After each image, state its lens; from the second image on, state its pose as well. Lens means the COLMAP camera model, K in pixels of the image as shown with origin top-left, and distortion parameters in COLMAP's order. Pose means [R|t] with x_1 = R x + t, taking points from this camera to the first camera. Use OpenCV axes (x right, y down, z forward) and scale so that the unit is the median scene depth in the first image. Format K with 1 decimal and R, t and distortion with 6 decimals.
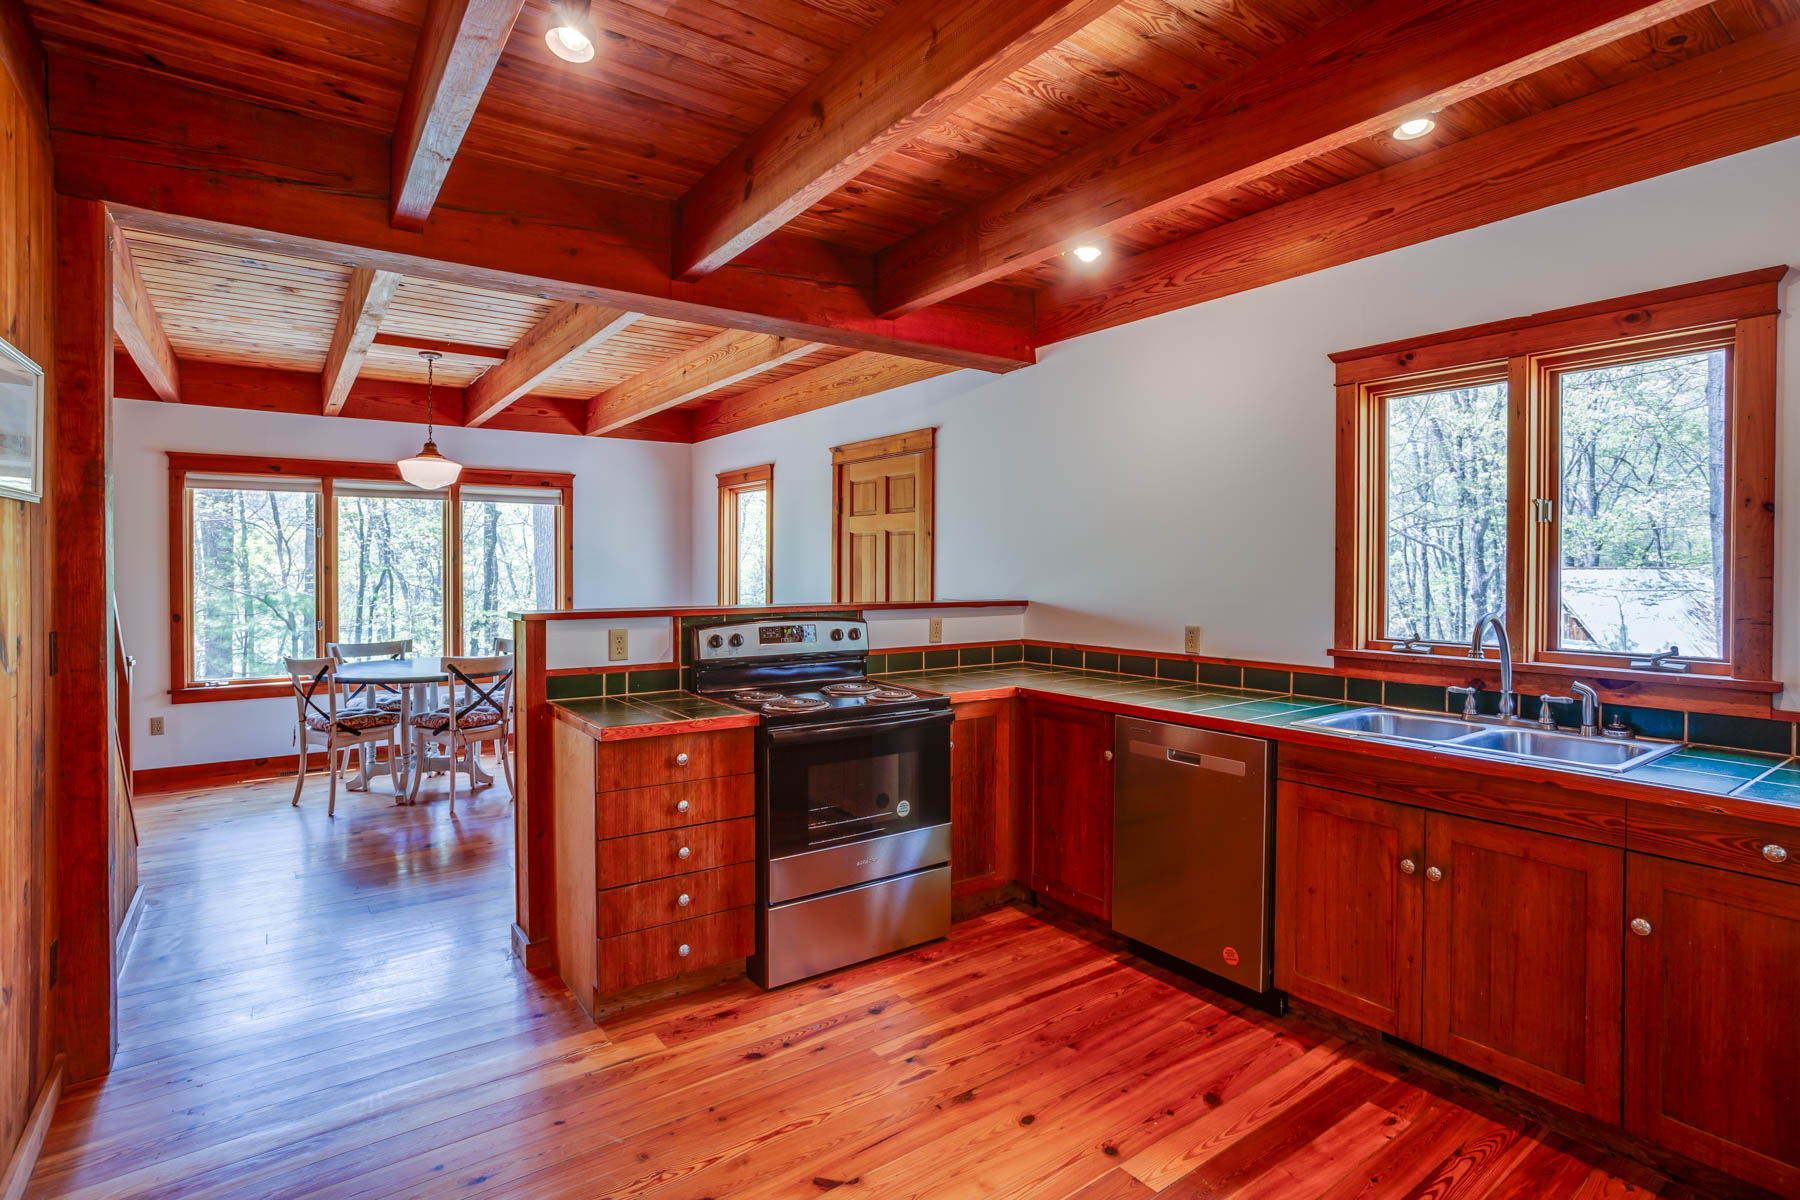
lens RADIAL K [[889.0, 0, 902.4], [0, 889.0, 587.1], [0, 0, 1]] dist [-0.013043, 0.001177]
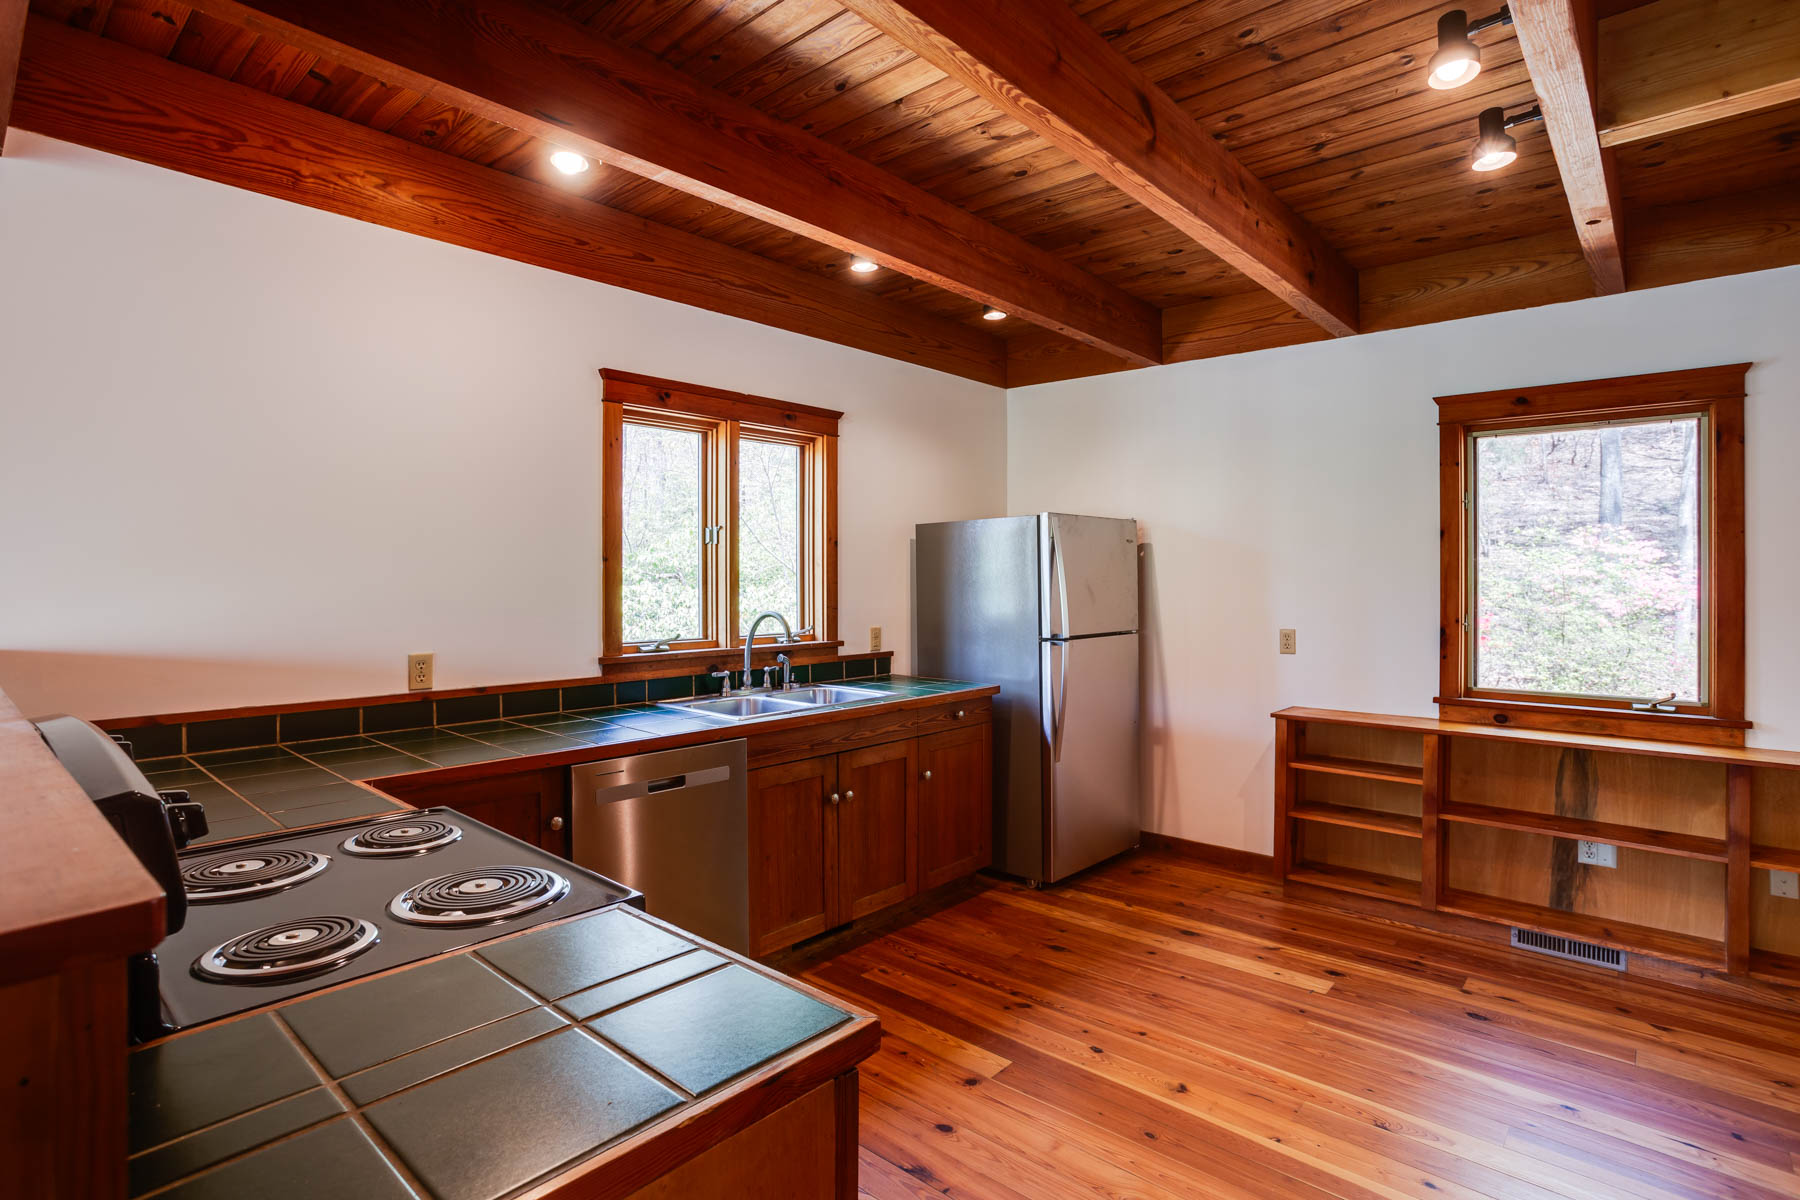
lens RADIAL K [[889.0, 0, 891.7], [0, 889.0, 592.3], [0, 0, 1]] dist [-0.013043, 0.001177]
pose [[-0.191912, -0.018398, 0.981240, -0.686455], [0.019751, 0.999549, 0.022604, -0.025792], [-0.981213, 0.023719, -0.191462, 1.031654]]
